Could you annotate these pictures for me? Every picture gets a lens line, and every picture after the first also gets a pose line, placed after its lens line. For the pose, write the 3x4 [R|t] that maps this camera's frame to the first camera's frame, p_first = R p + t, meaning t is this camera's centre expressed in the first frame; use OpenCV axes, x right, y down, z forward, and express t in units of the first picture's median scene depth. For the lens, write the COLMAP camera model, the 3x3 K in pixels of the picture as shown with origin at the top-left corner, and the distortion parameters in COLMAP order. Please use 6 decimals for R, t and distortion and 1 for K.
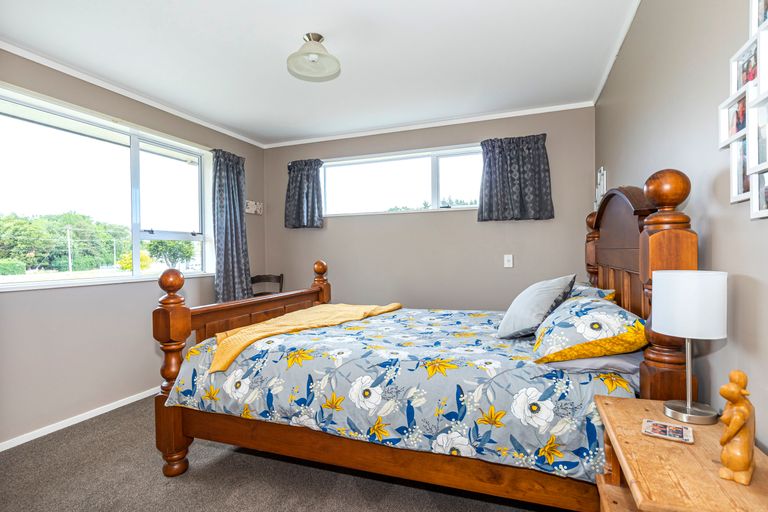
lens RADIAL K [[397.0, 0, 385.2], [0, 397.0, 258.0], [0, 0, 1]] dist [-0.002161, 0.001764]
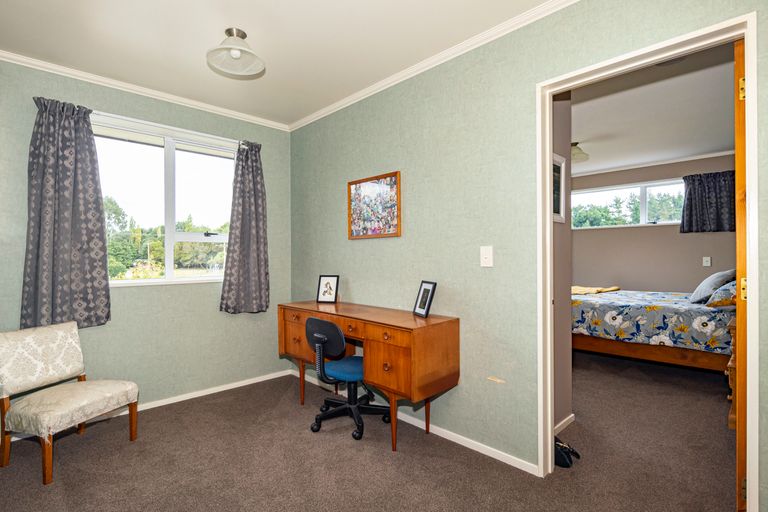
lens RADIAL K [[397.0, 0, 385.2], [0, 397.0, 258.0], [0, 0, 1]] dist [-0.002161, 0.001764]
pose [[0.911773, 0.010265, -0.410566, -0.310771], [-0.012003, 0.999927, -0.001657, 0.023970], [0.410519, 0.006439, 0.911829, -1.569574]]
